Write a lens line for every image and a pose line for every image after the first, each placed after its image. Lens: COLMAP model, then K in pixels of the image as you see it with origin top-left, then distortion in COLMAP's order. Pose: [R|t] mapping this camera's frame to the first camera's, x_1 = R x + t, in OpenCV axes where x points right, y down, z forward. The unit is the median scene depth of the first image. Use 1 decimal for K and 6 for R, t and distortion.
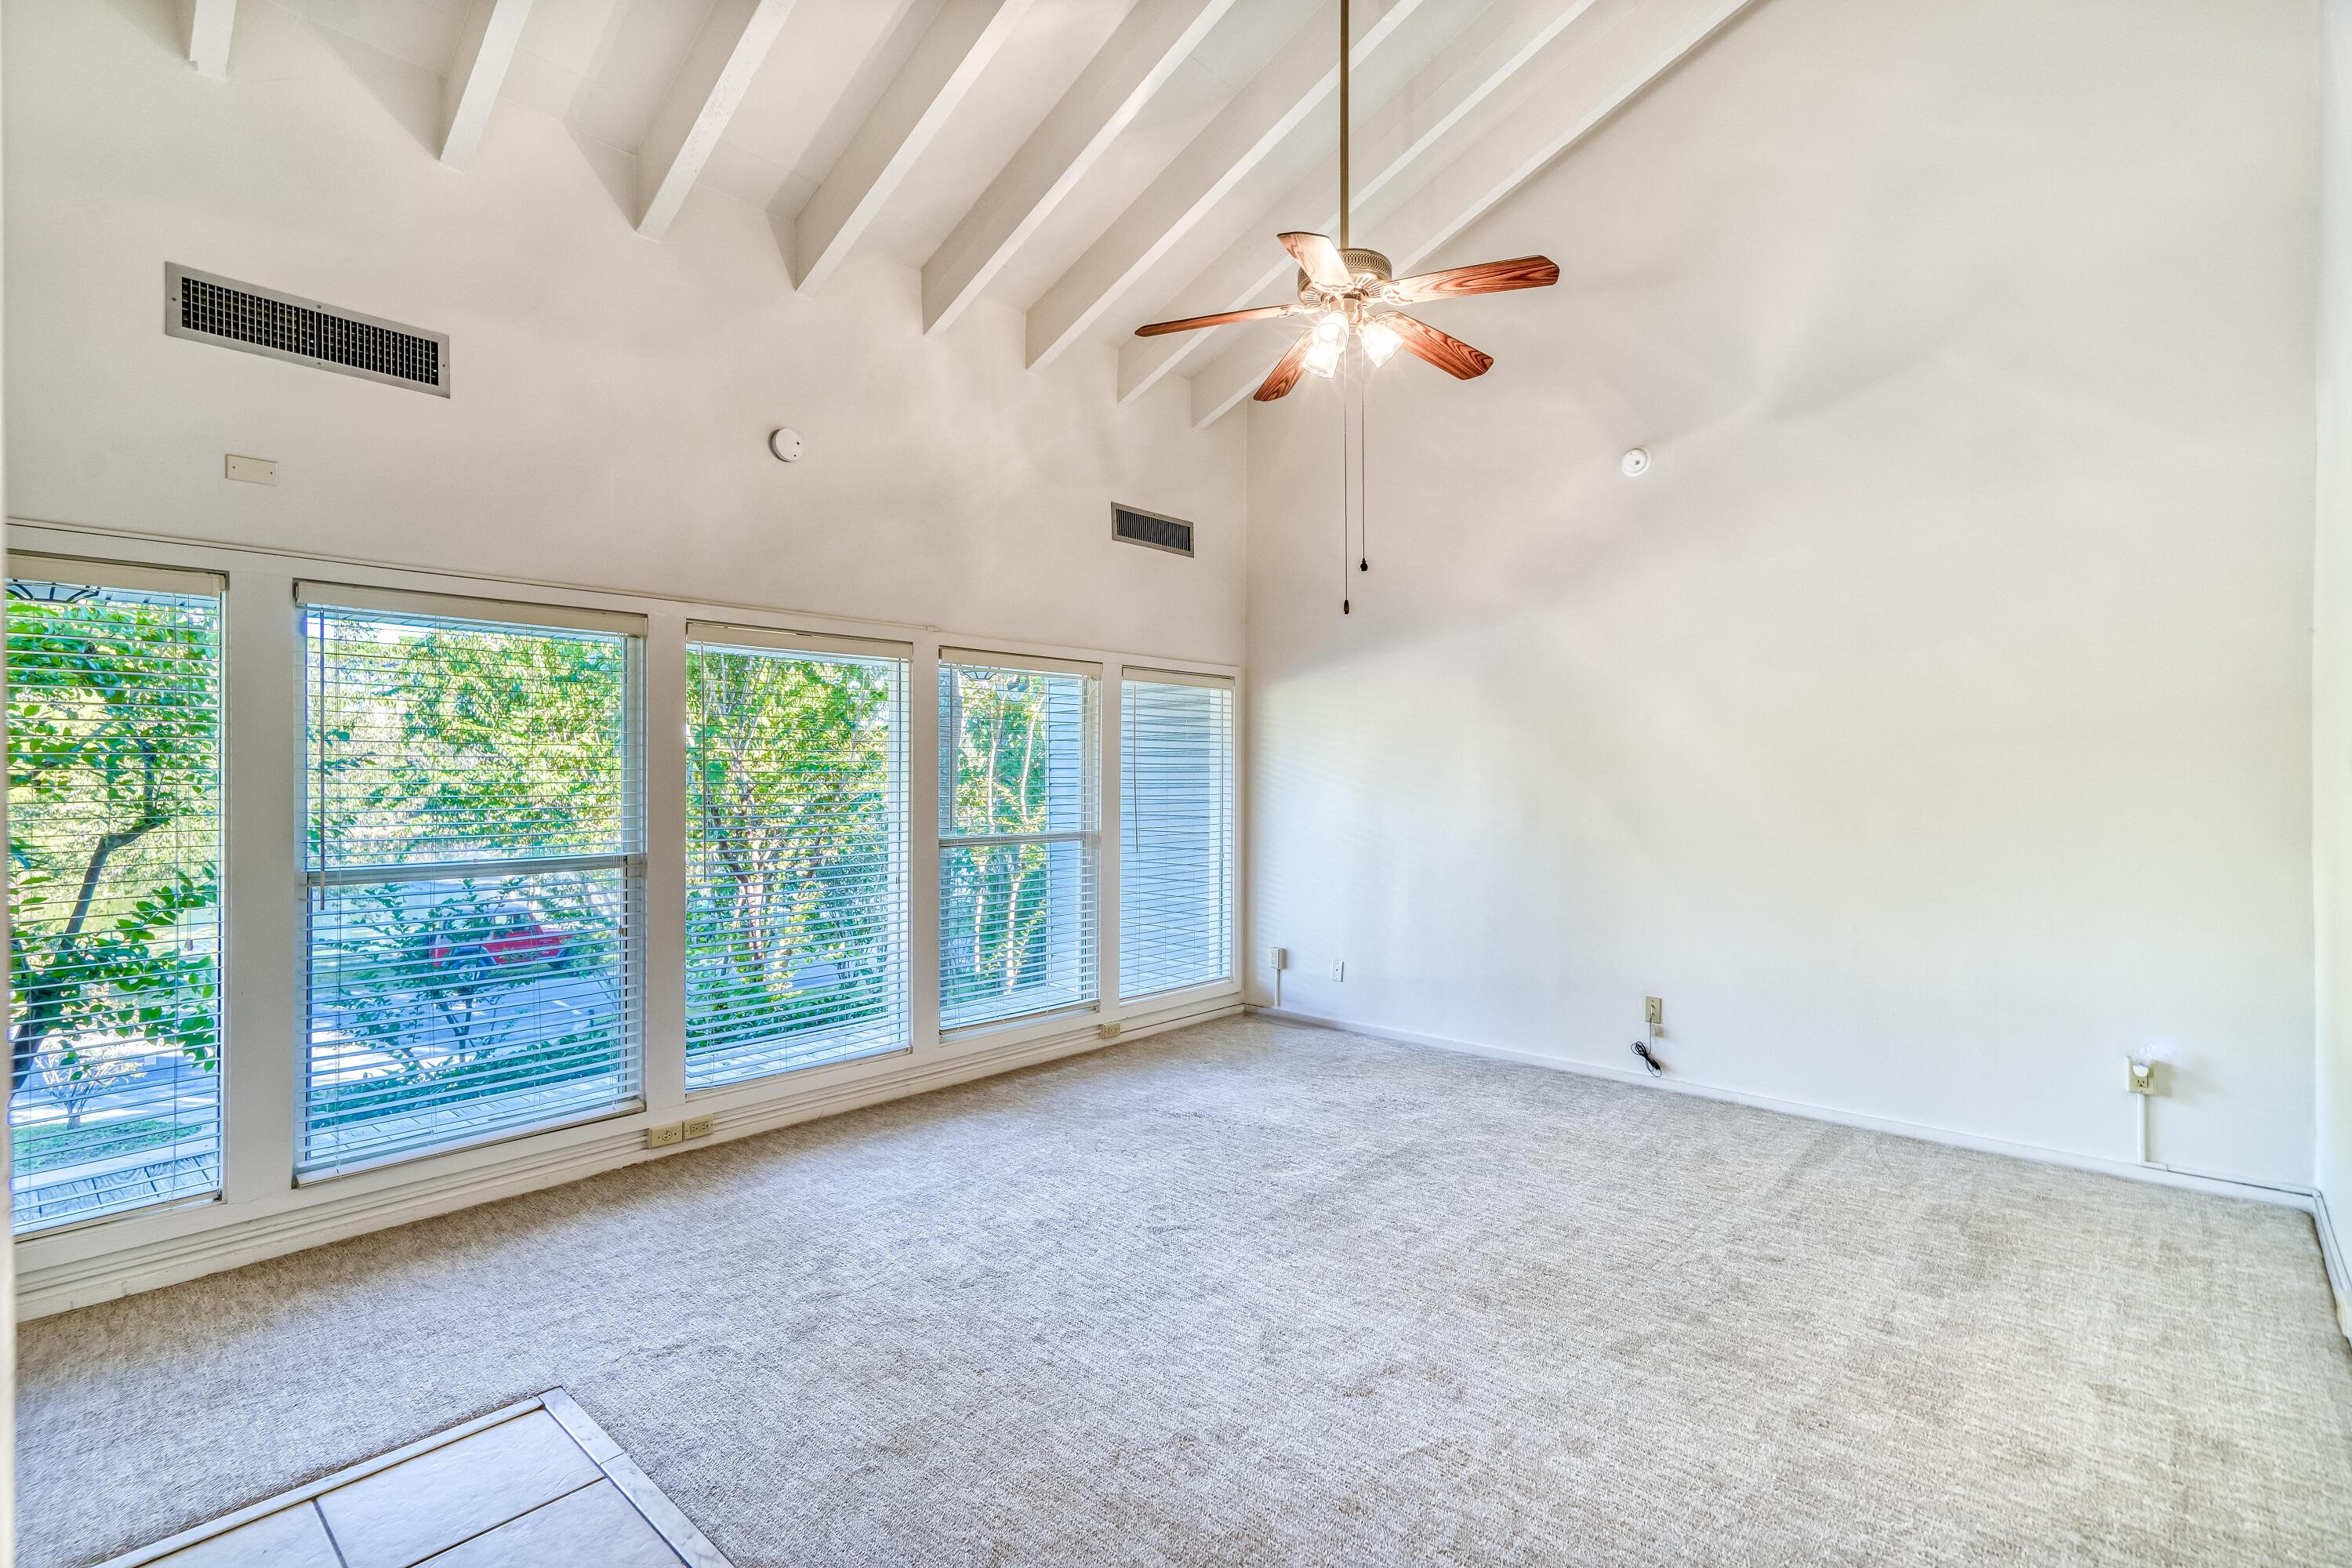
lens RADIAL K [[1095.7, 0, 1172.1], [0, 1095.7, 772.7], [0, 0, 1]] dist [-0.000121, 0.006032]
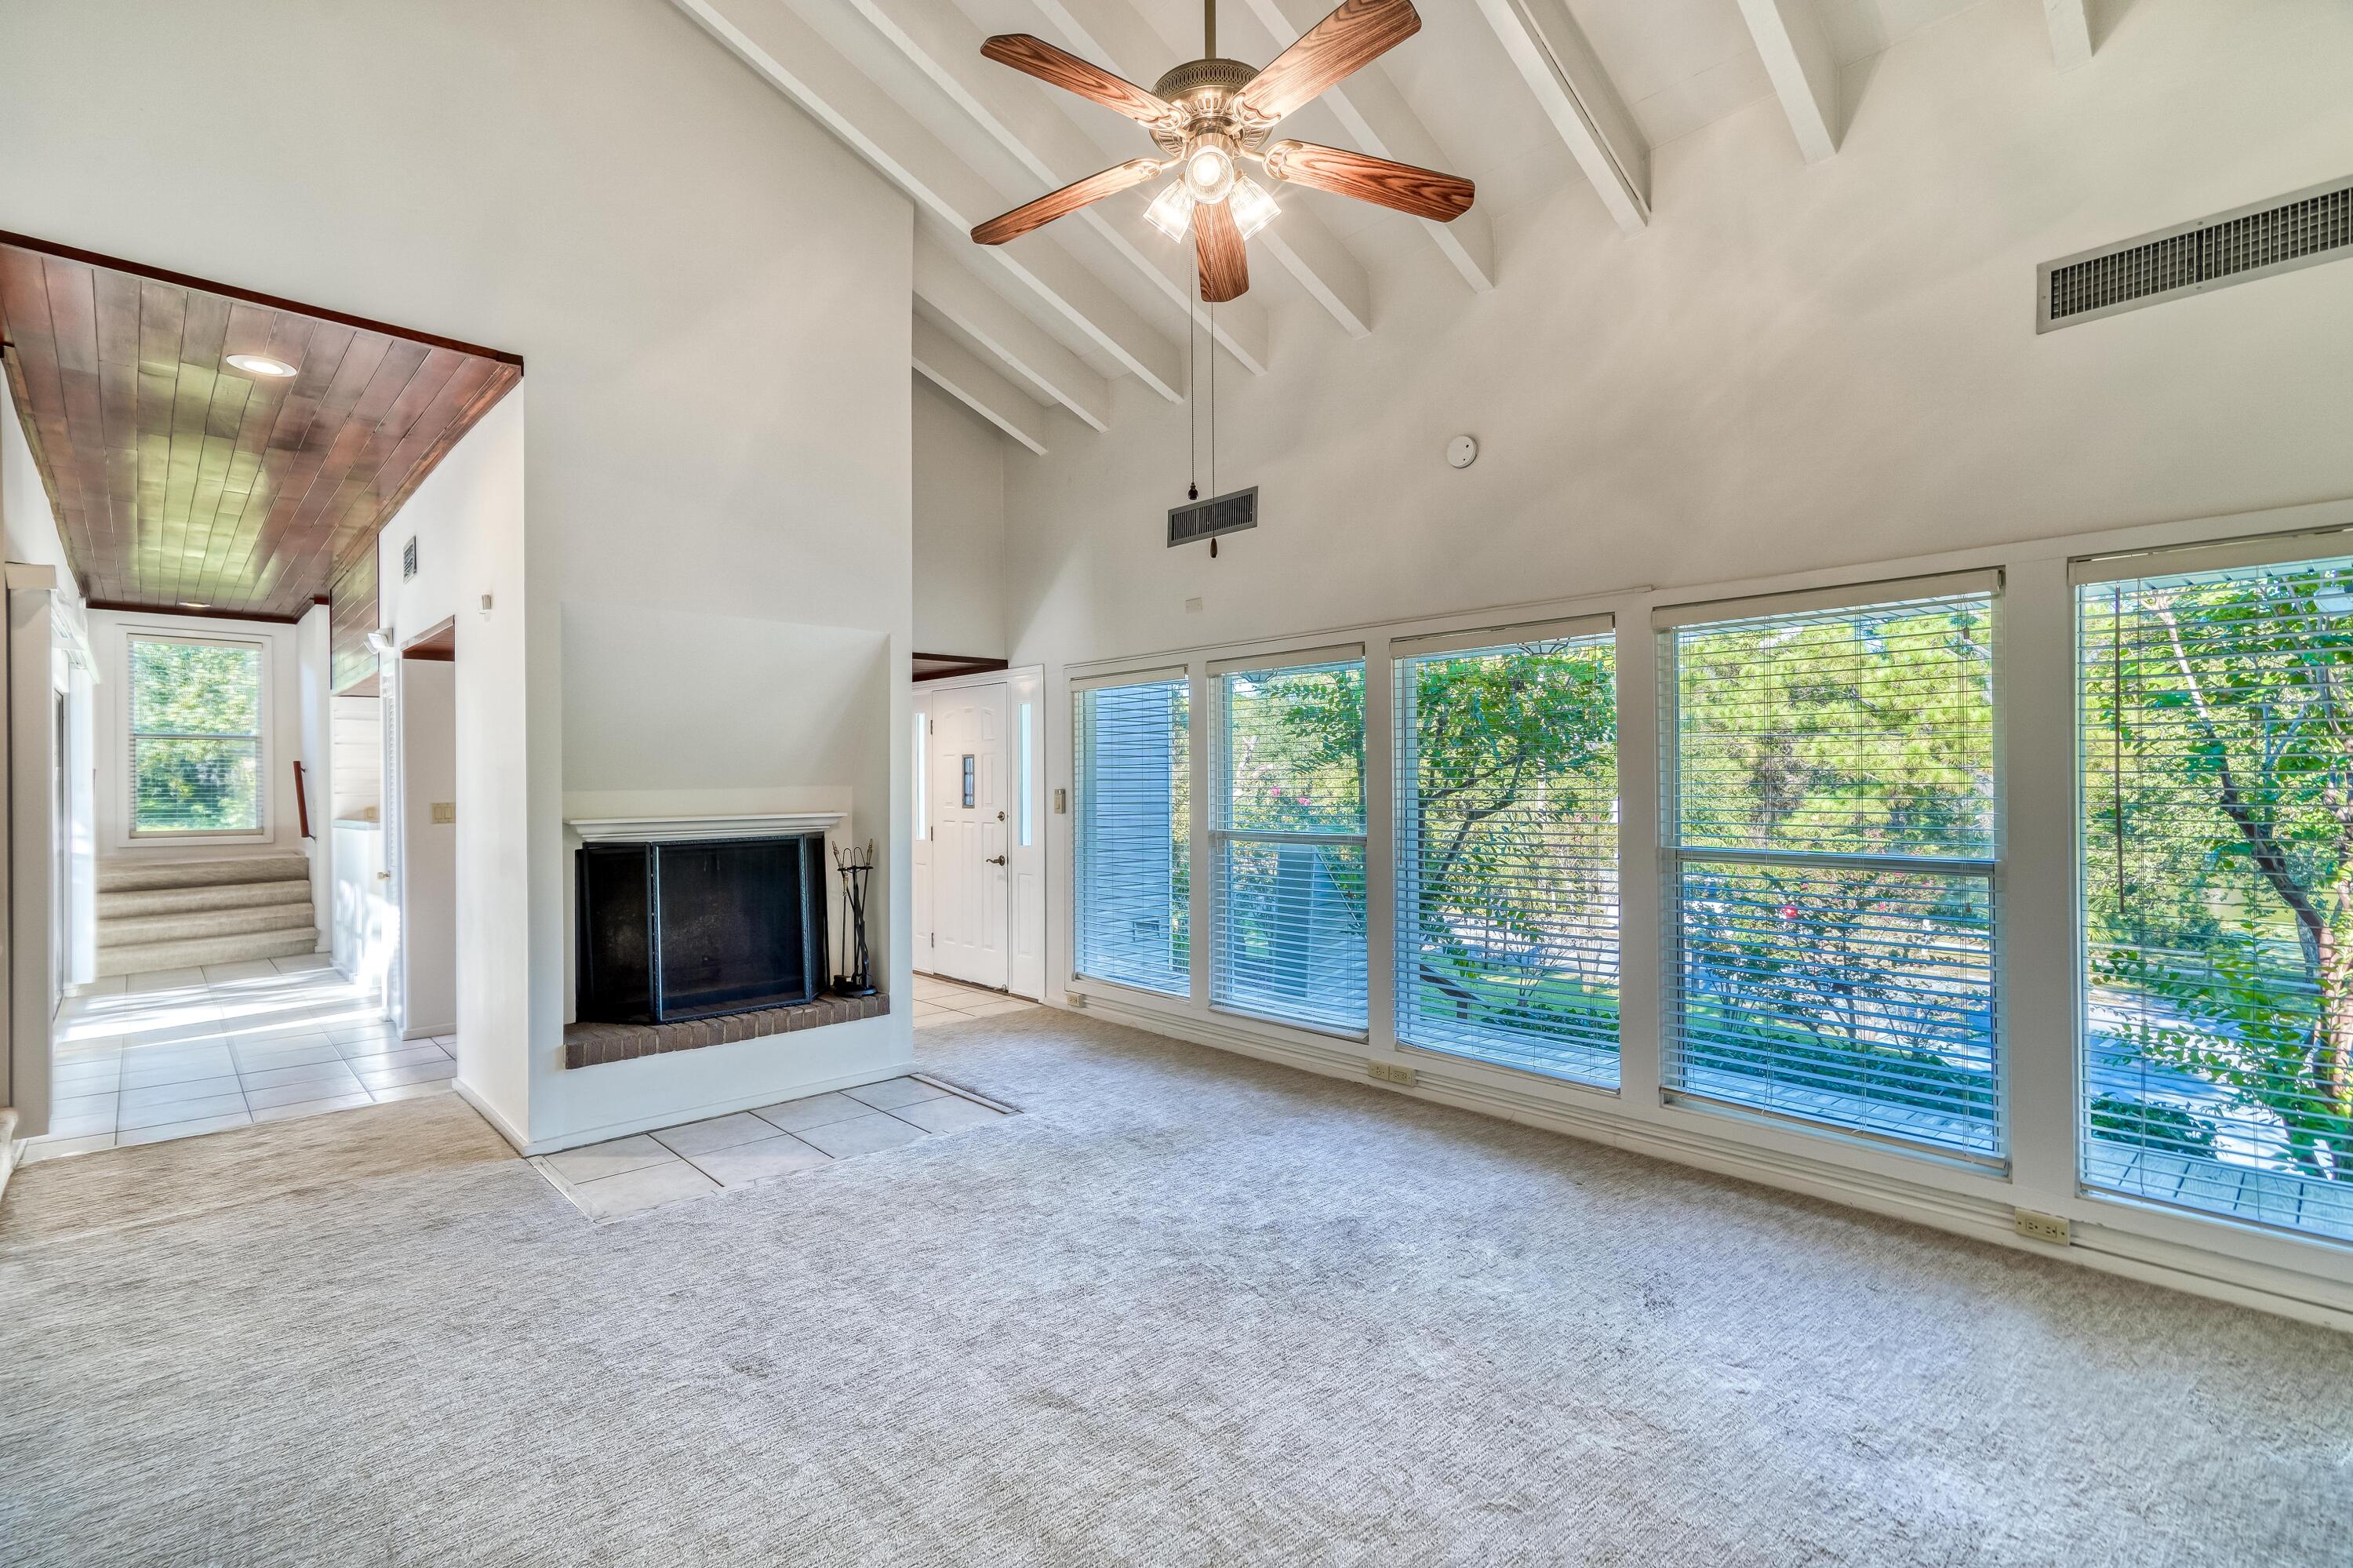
lens RADIAL K [[1096.2, 0, 1160.4], [0, 1096.2, 804.3], [0, 0, 1]] dist [-0.000121, 0.006032]
pose [[-0.111761, 0.014149, -0.993634, 0.667378], [0.007510, 0.999882, 0.013393, 0.014057], [0.993707, -0.005965, -0.111854, 0.772201]]
